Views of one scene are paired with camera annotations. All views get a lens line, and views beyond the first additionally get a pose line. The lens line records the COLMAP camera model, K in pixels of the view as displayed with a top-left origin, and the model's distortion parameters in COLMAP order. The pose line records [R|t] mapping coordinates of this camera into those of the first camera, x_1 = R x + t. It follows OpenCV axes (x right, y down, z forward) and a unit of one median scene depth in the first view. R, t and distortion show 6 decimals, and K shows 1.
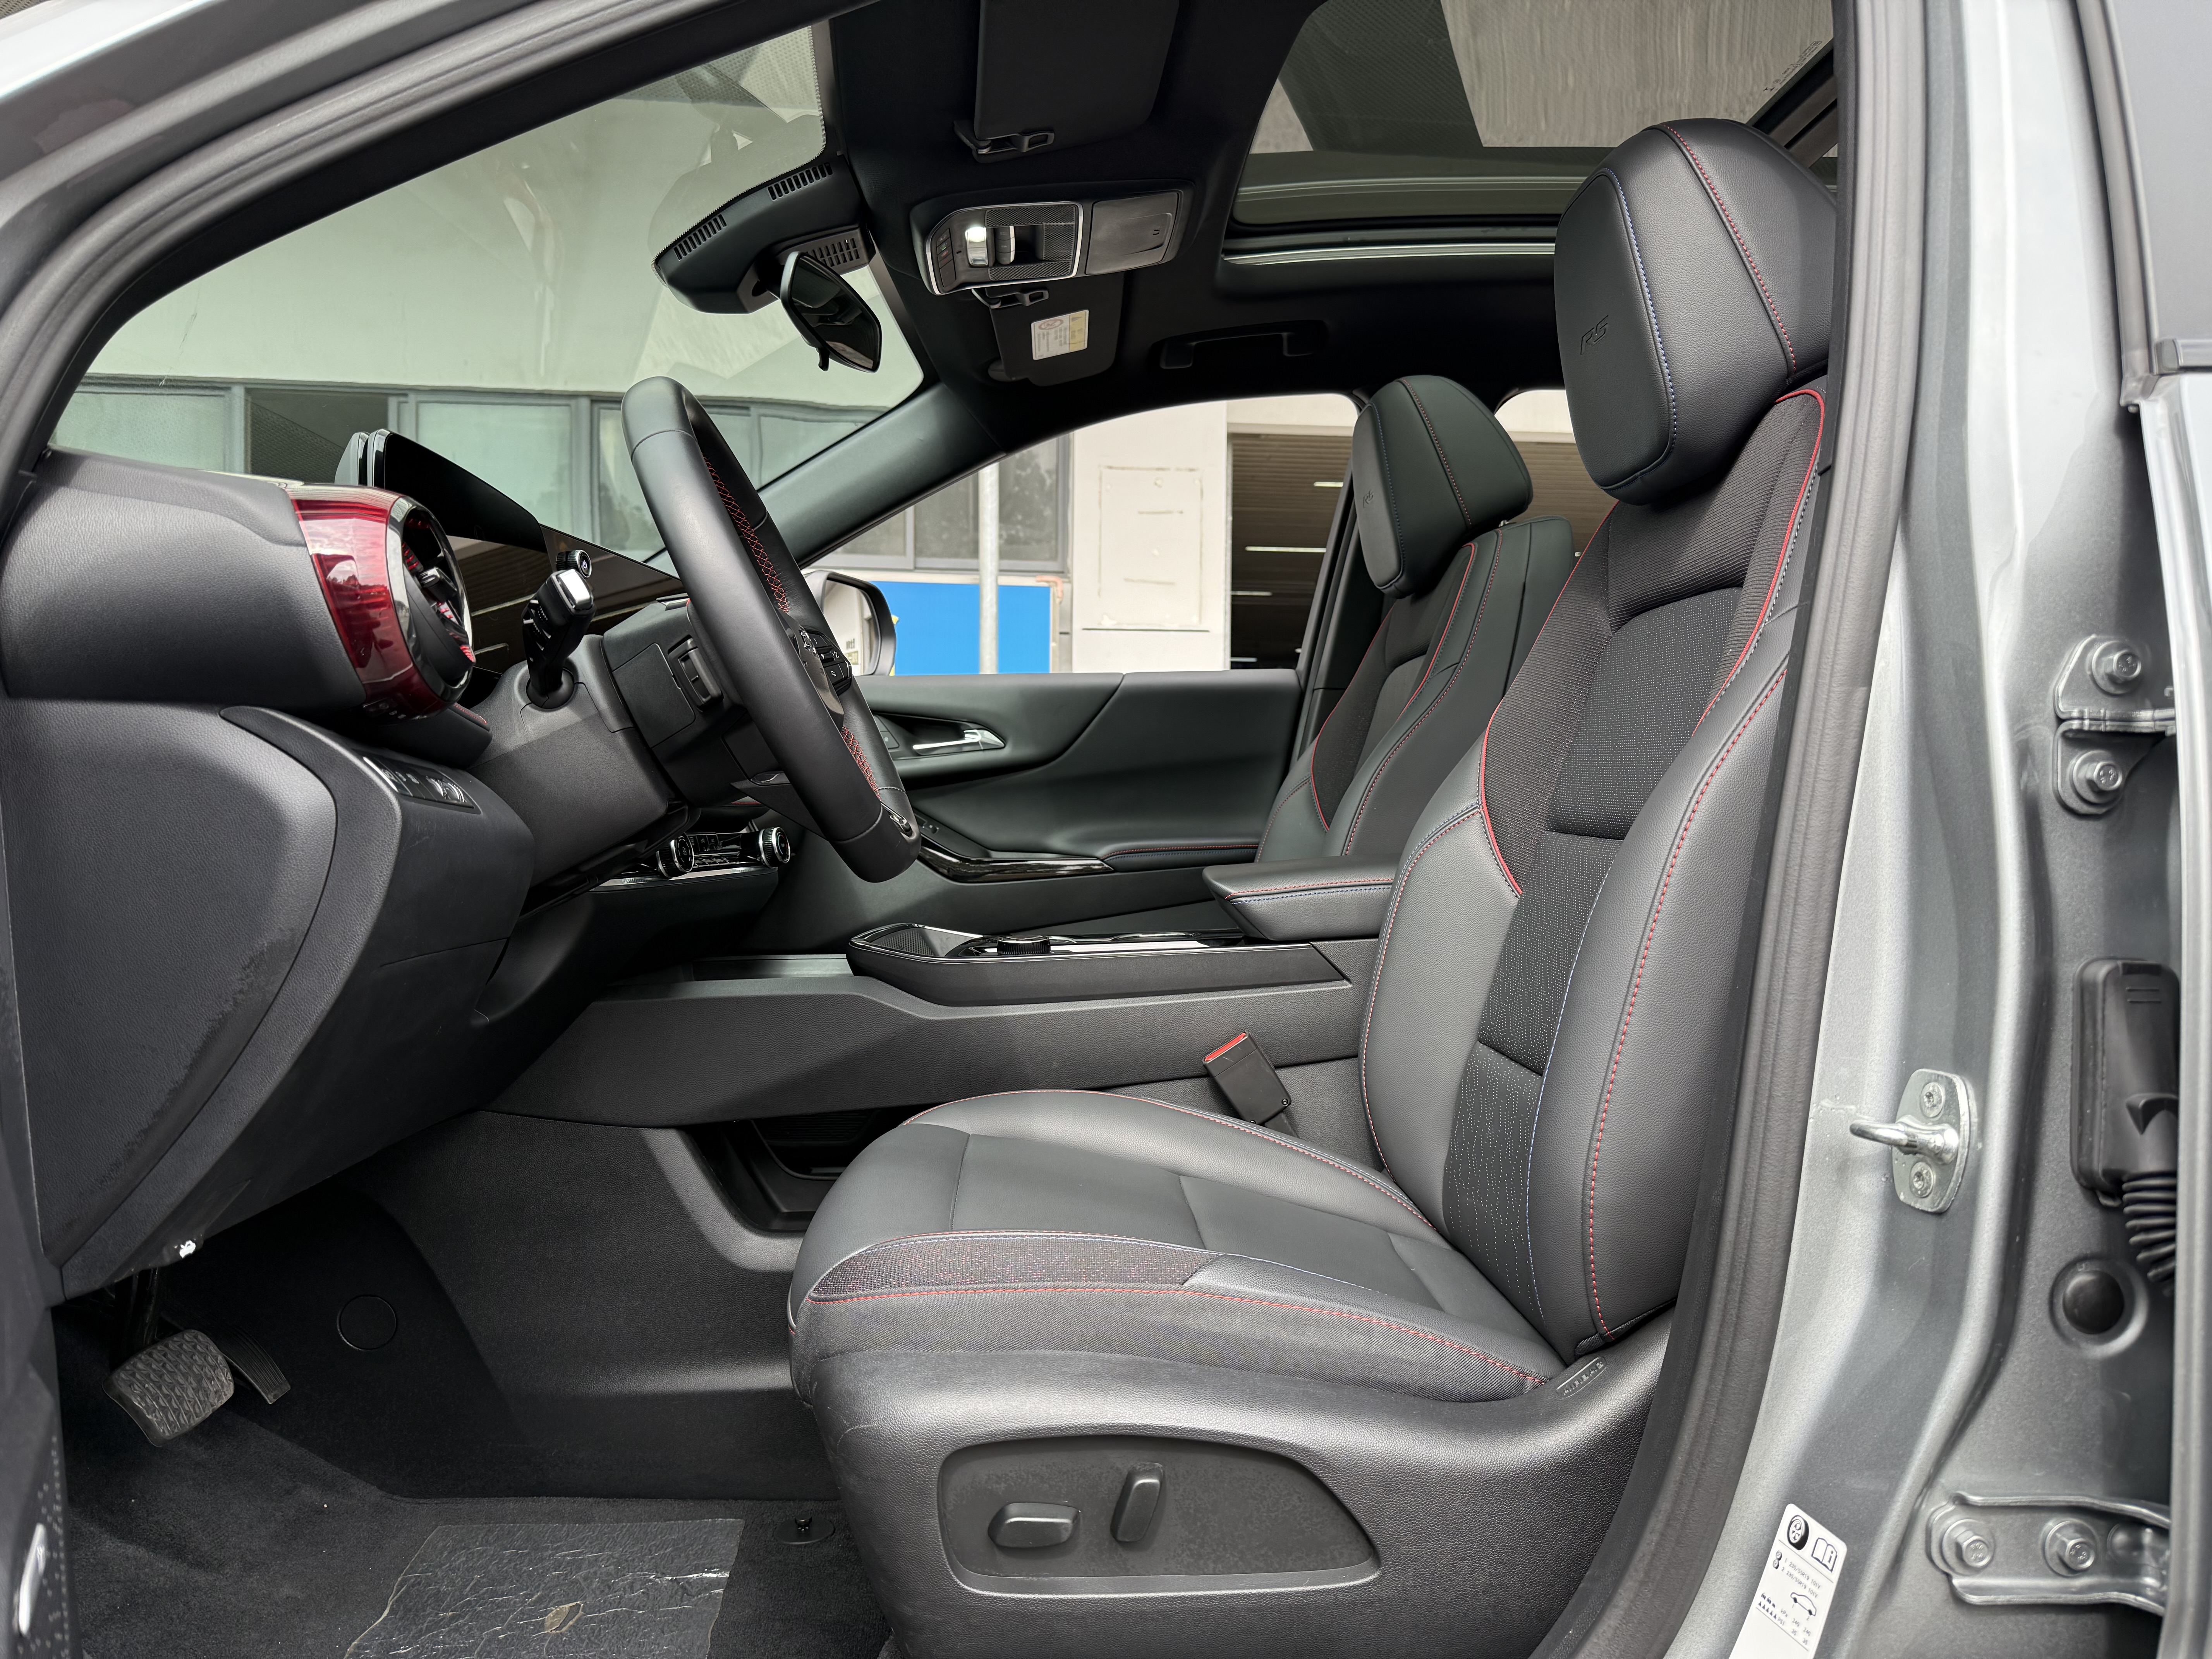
lens RADIAL K [[1561.5, 0, 1100.4], [0, 1561.5, 842.6], [0, 0, 1]] dist [0.075146, -0.104952]
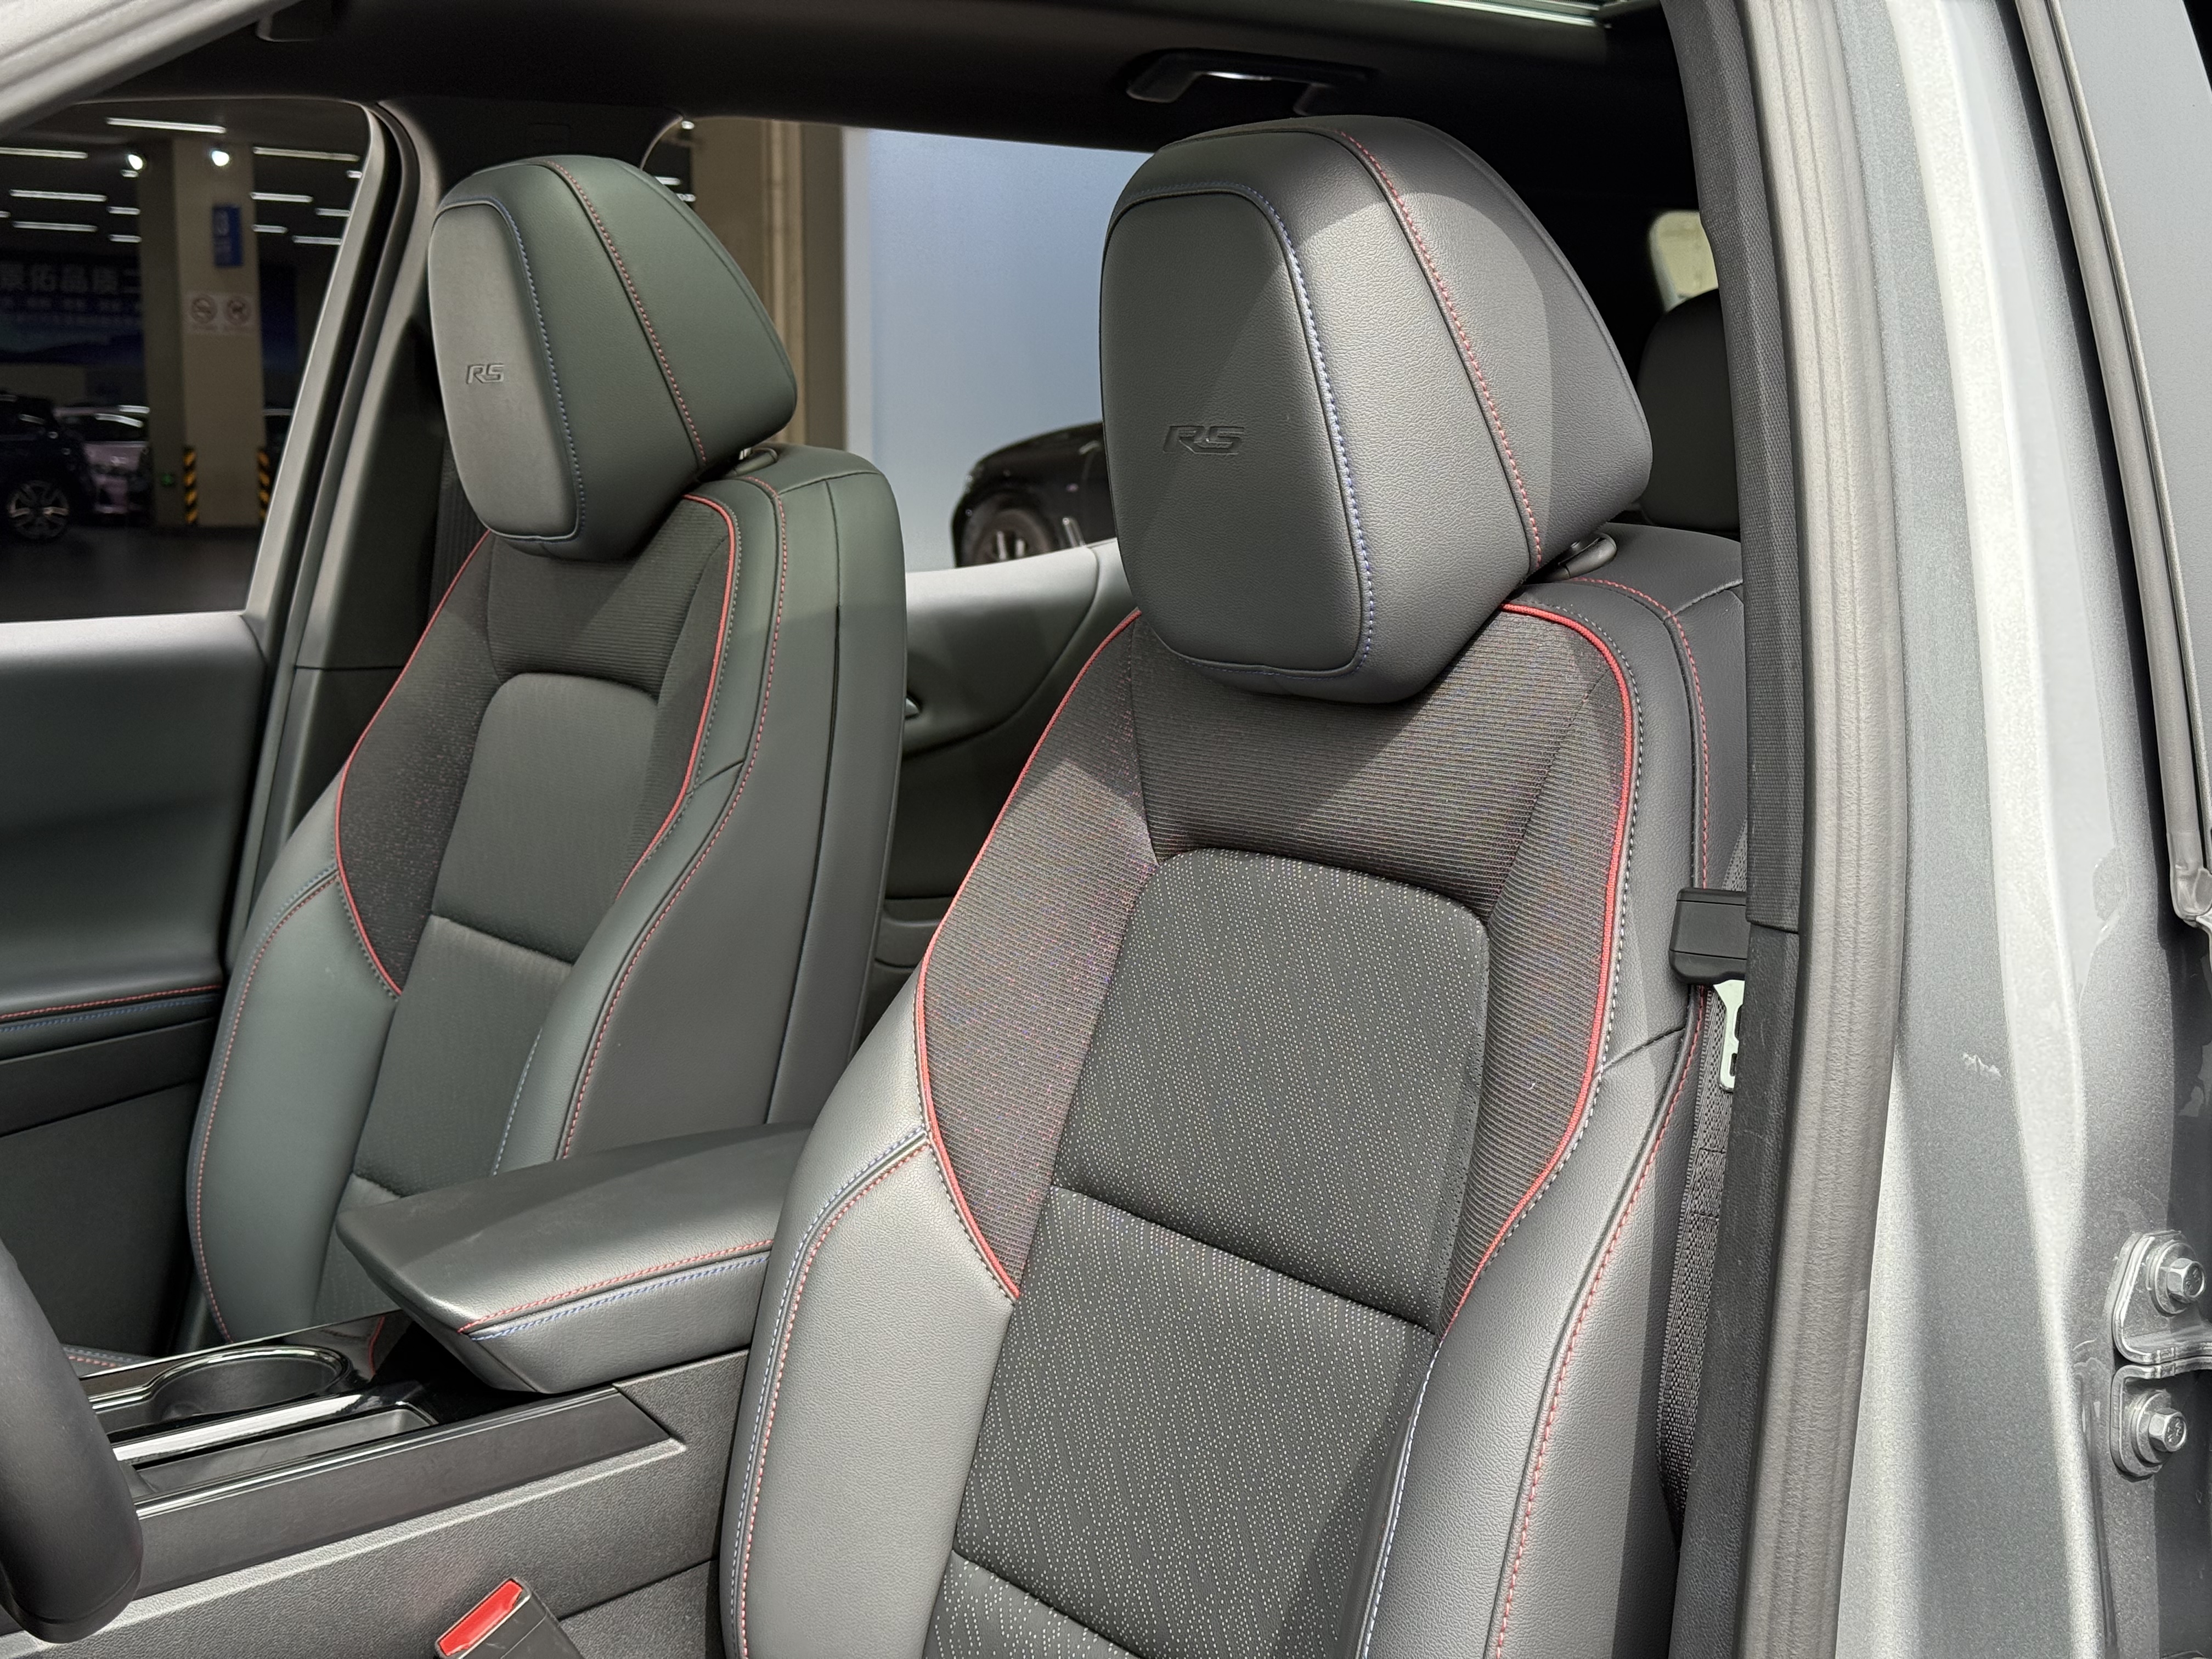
lens RADIAL K [[3099.7, 0, 1108.7], [0, 3099.7, 867.0], [0, 0, 1]] dist [0.126652, 0.000000]
pose [[0.849759, -0.079330, 0.521169, -0.427381], [0.016414, 0.992115, 0.124251, -0.390587], [-0.526916, -0.097029, 0.844360, 0.024667]]
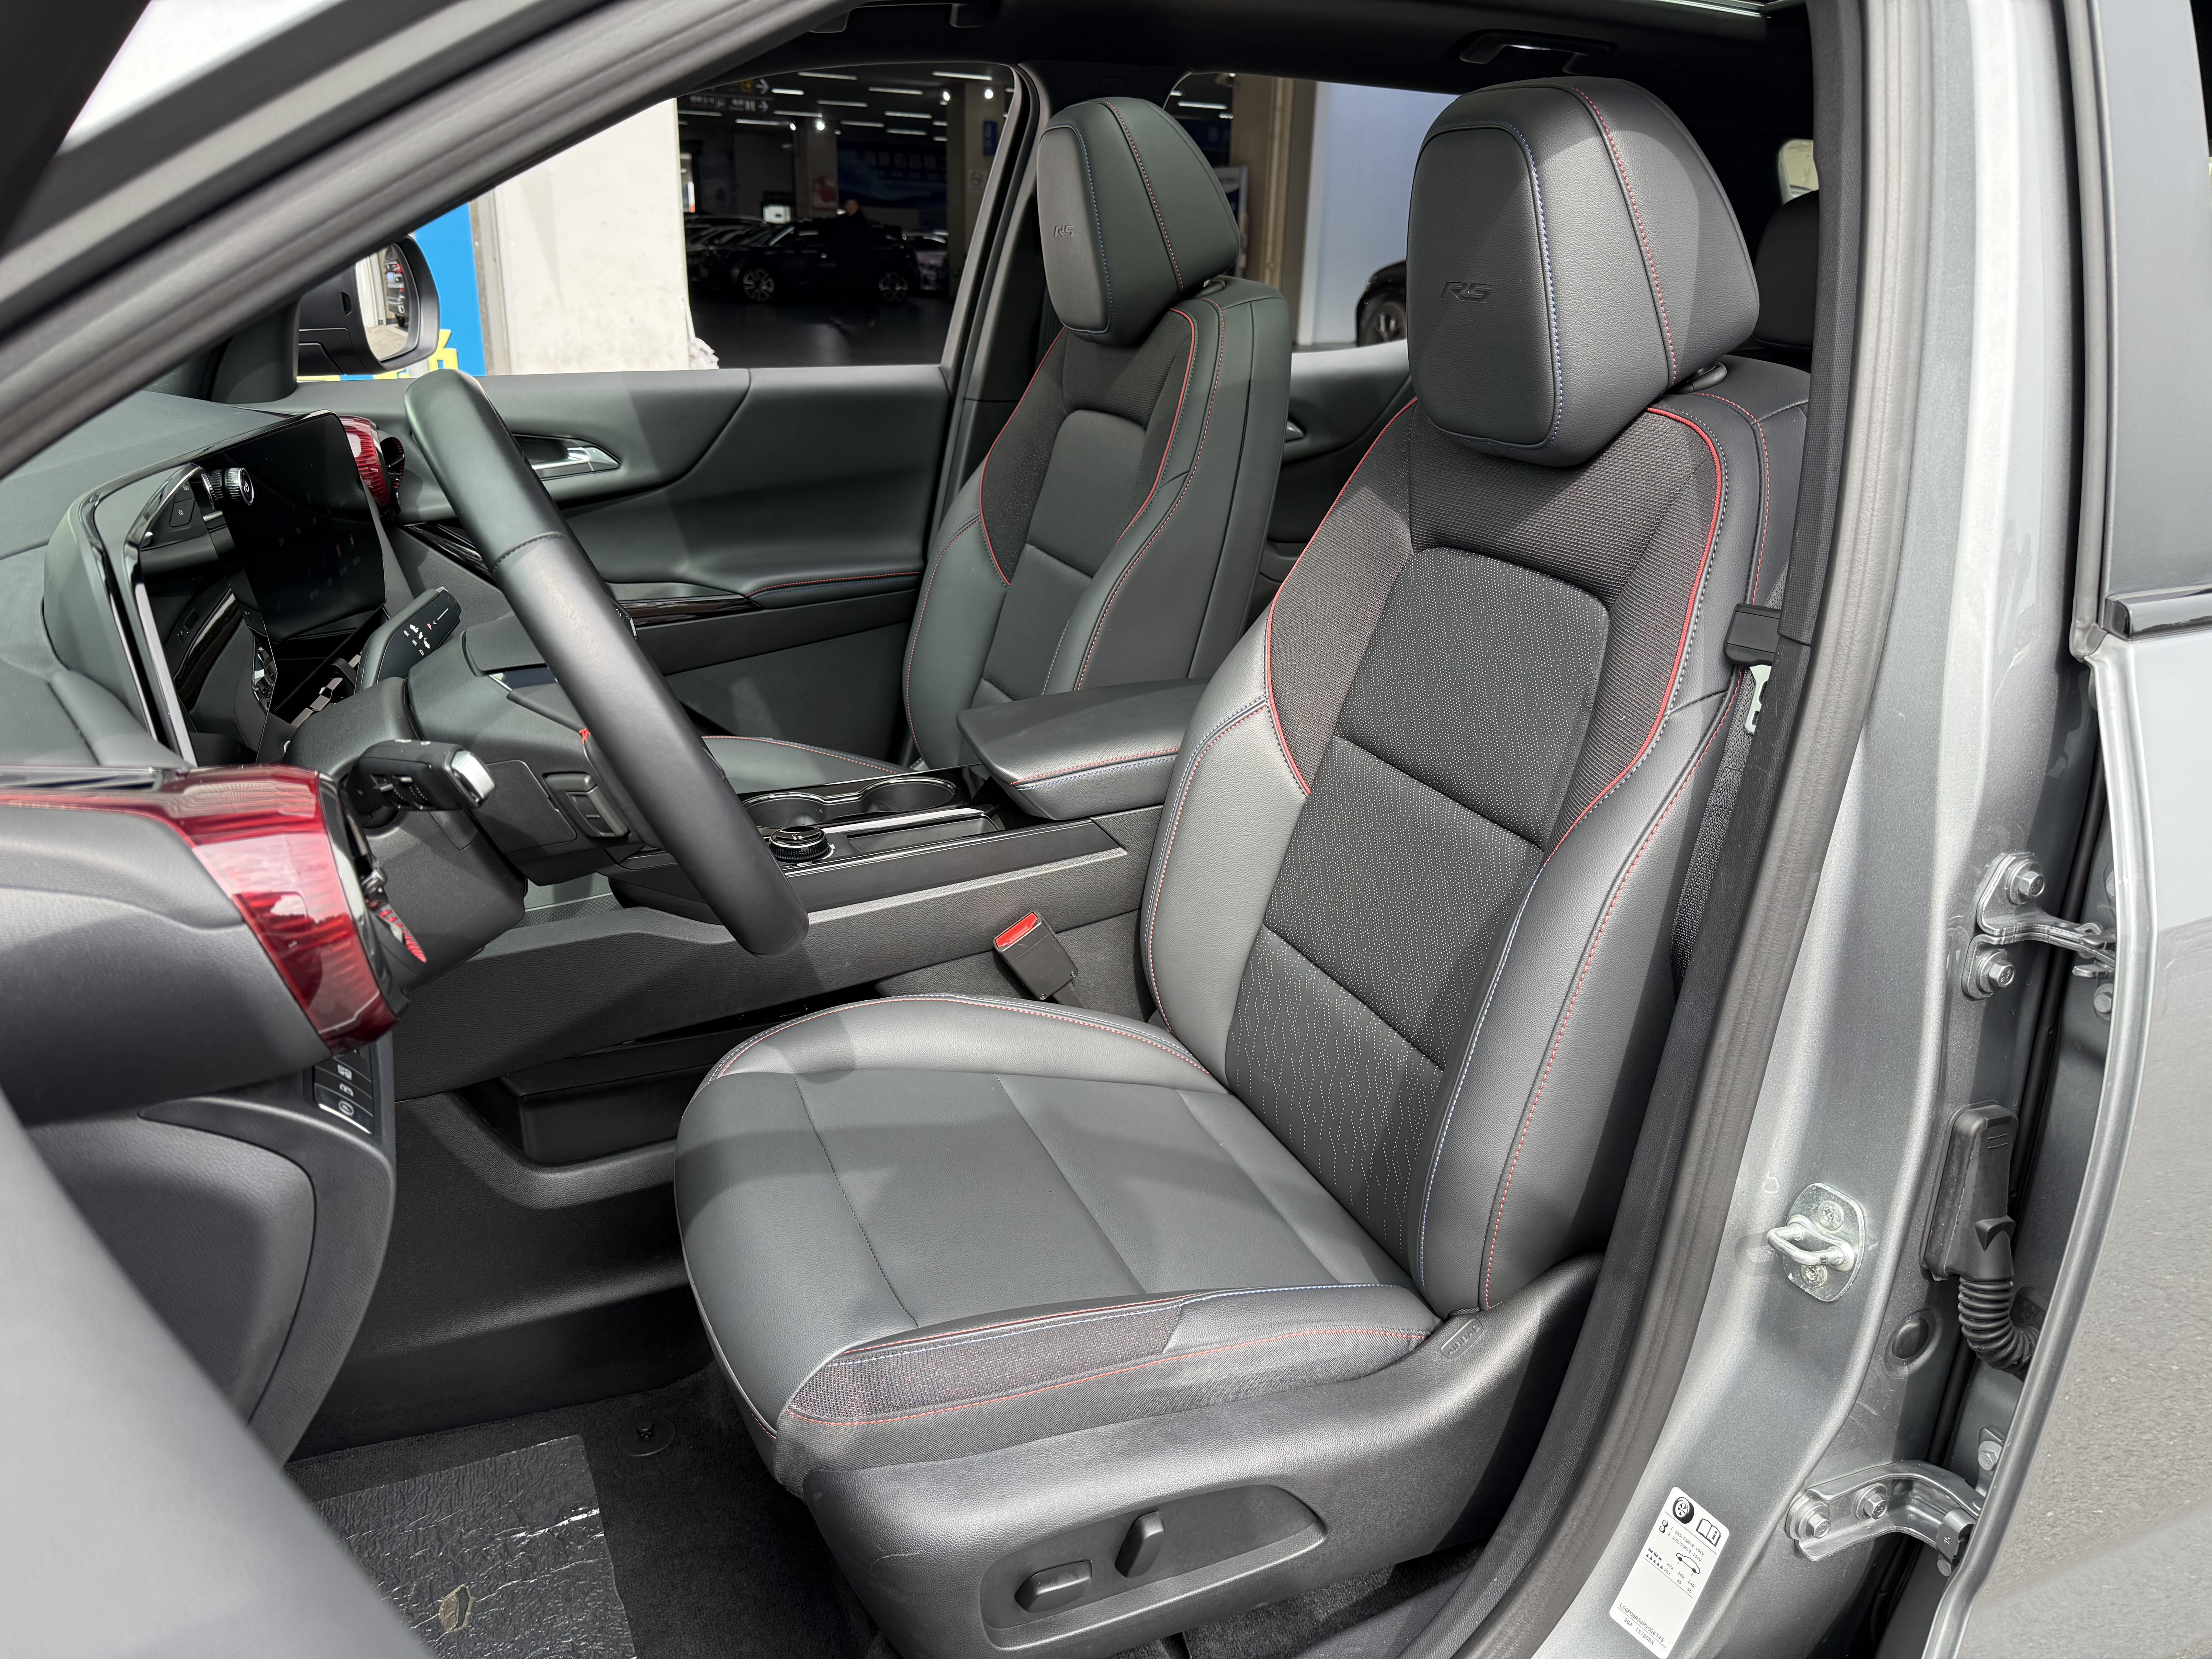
lens RADIAL K [[1561.5, 0, 1099.7], [0, 1561.5, 854.2], [0, 0, 1]] dist [0.075146, -0.104952]
pose [[0.938792, -0.106277, 0.327681, -0.306938], [-0.013276, 0.939352, 0.342696, -0.414262], [-0.344229, -0.326071, 0.880446, 0.162874]]
